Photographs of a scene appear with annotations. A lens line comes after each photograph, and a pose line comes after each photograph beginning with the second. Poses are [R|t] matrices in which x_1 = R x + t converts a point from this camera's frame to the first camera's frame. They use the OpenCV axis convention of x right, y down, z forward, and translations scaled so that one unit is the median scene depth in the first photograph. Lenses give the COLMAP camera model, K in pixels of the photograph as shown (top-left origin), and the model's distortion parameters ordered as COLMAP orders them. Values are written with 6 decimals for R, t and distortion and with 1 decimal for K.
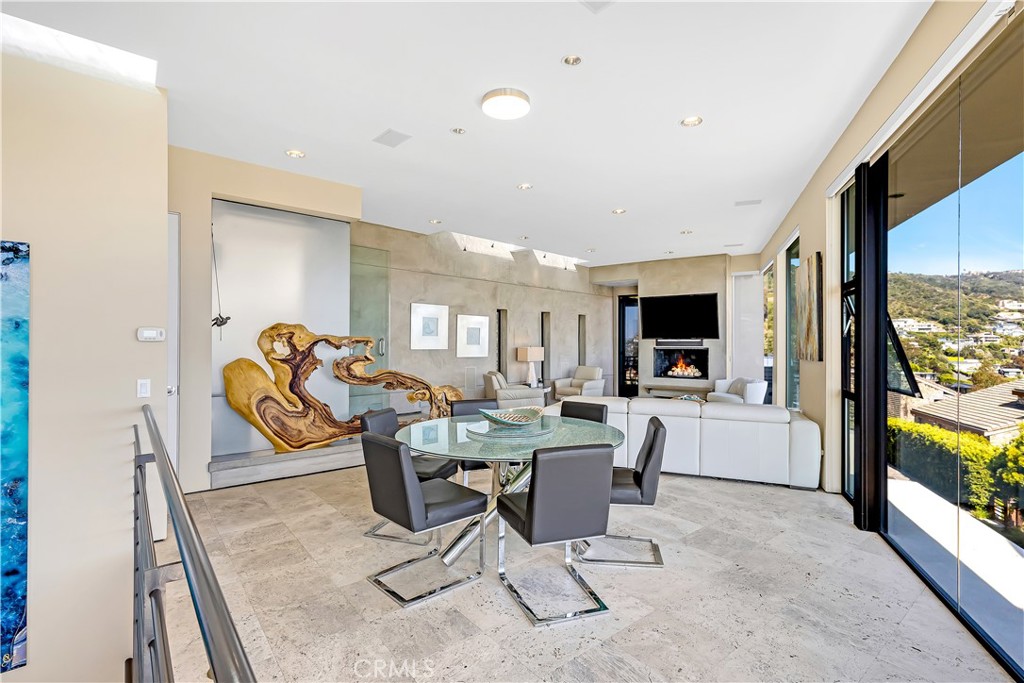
lens RADIAL K [[465.6, 0, 511.0], [0, 465.6, 343.6], [0, 0, 1]] dist [0.004557, -0.000043]
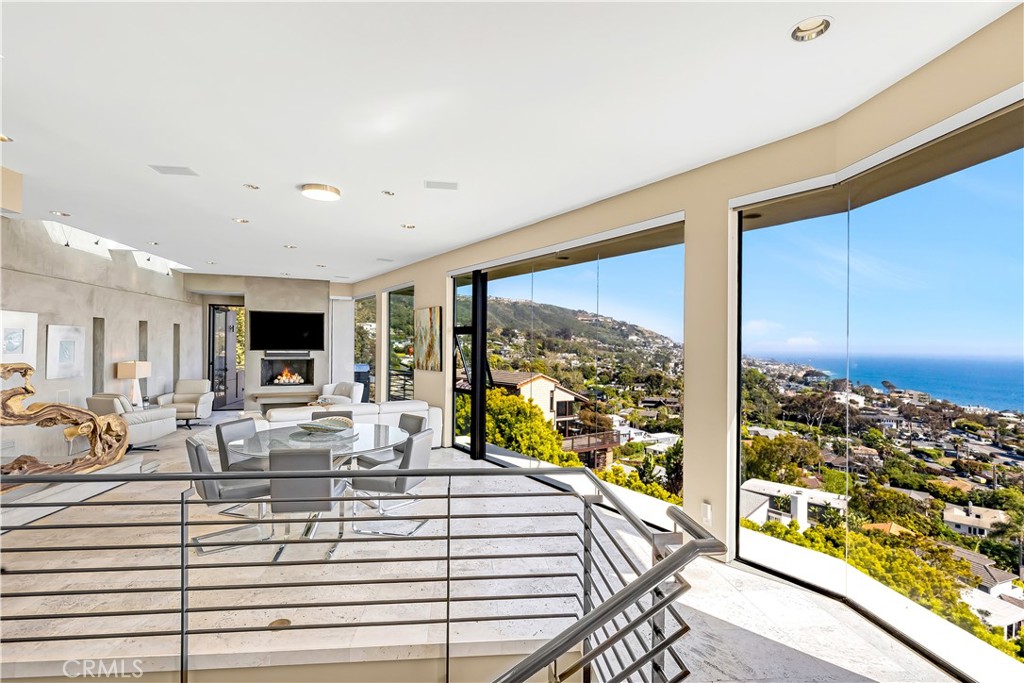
lens RADIAL K [[475.9, 0, 502.8], [0, 475.9, 343.2], [0, 0, 1]] dist [-0.002194, -0.000344]
pose [[0.561483, 0.004073, 0.827478, -0.301790], [-0.005853, 0.999982, -0.000950, -0.030342], [-0.827468, -0.004310, 0.561497, -0.070791]]
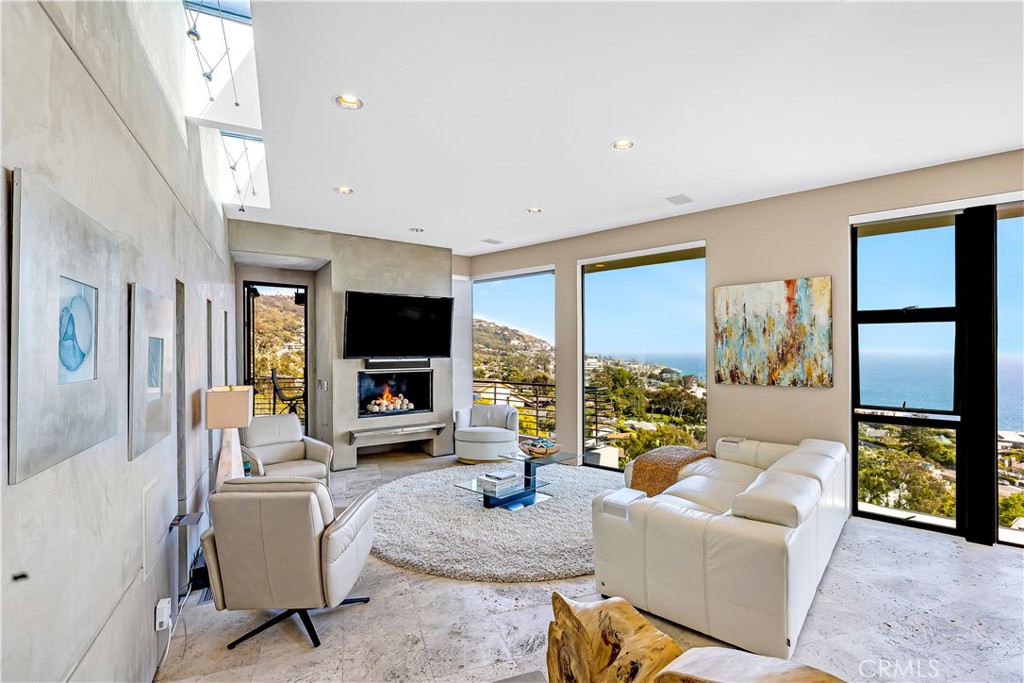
lens RADIAL K [[465.6, 0, 507.0], [0, 465.6, 348.5], [0, 0, 1]] dist [0.004557, -0.000043]
pose [[0.333563, -0.003535, 0.942721, -0.243369], [0.009678, 0.999953, 0.000325, -0.023164], [-0.942678, 0.009015, 0.333582, 0.632421]]
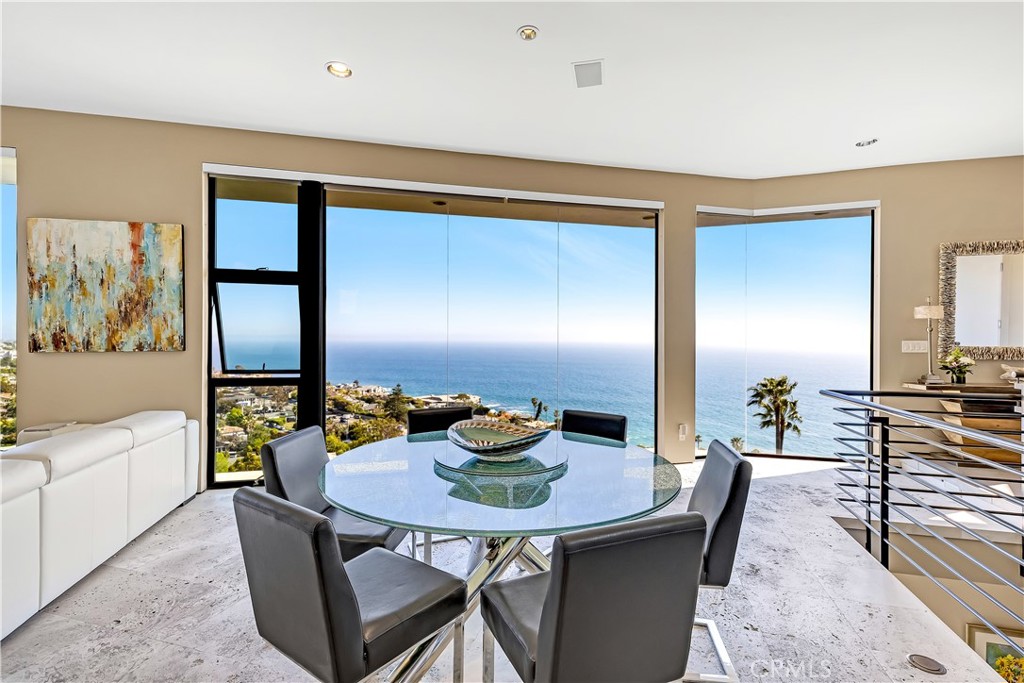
lens RADIAL K [[465.6, 0, 511.8], [0, 465.6, 338.3], [0, 0, 1]] dist [0.004557, -0.000043]
pose [[-0.581677, -0.006993, 0.813390, -0.199807], [-0.002859, 0.999974, 0.006553, 0.005082], [-0.813415, 0.001486, -0.581682, 0.482444]]
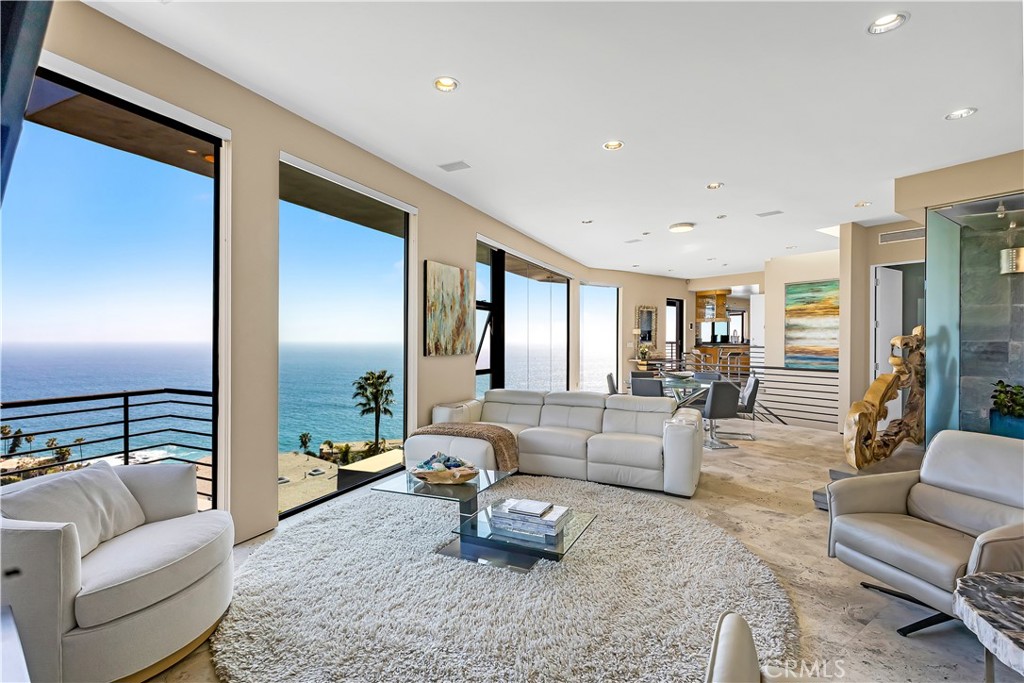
lens RADIAL K [[465.6, 0, 506.9], [0, 465.6, 339.1], [0, 0, 1]] dist [0.004557, -0.000043]
pose [[-0.998323, -0.007497, 0.057395, 0.231861], [-0.007246, 0.999963, 0.004584, -0.002814], [-0.057427, 0.004160, -0.998341, 1.132220]]
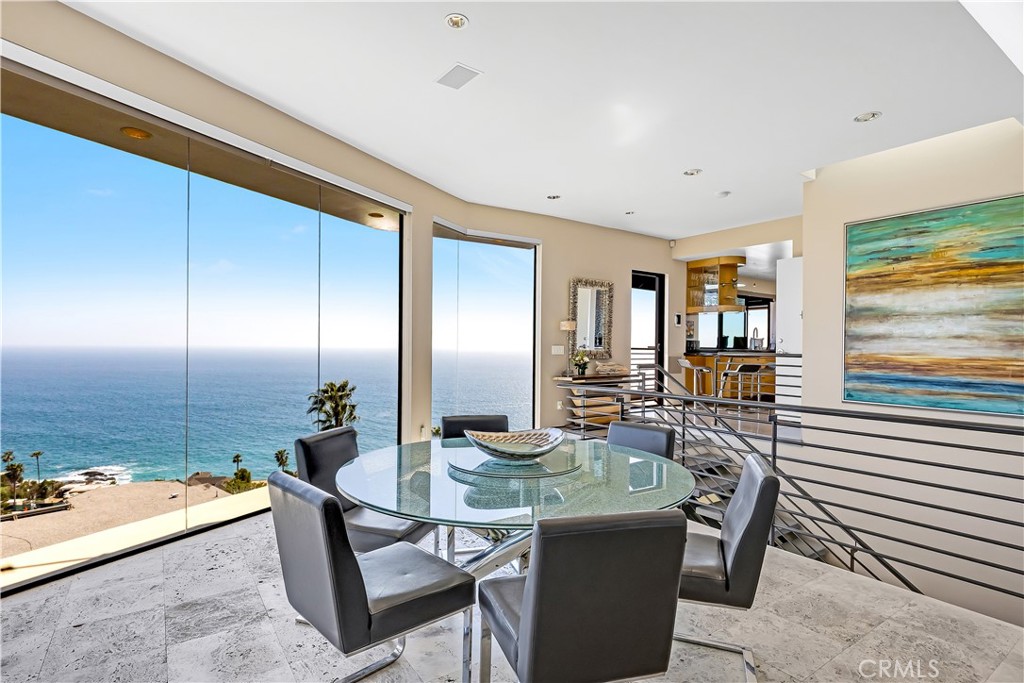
lens RADIAL K [[513.0, 0, 511.4], [0, 513.0, 343.2], [0, 0, 1]] dist [-0.005351, 0.000348]
pose [[-0.997421, -0.013480, 0.070490, -0.021507], [-0.013537, 0.999908, -0.000337, 0.007347], [-0.070479, -0.001290, -0.997512, 0.606417]]
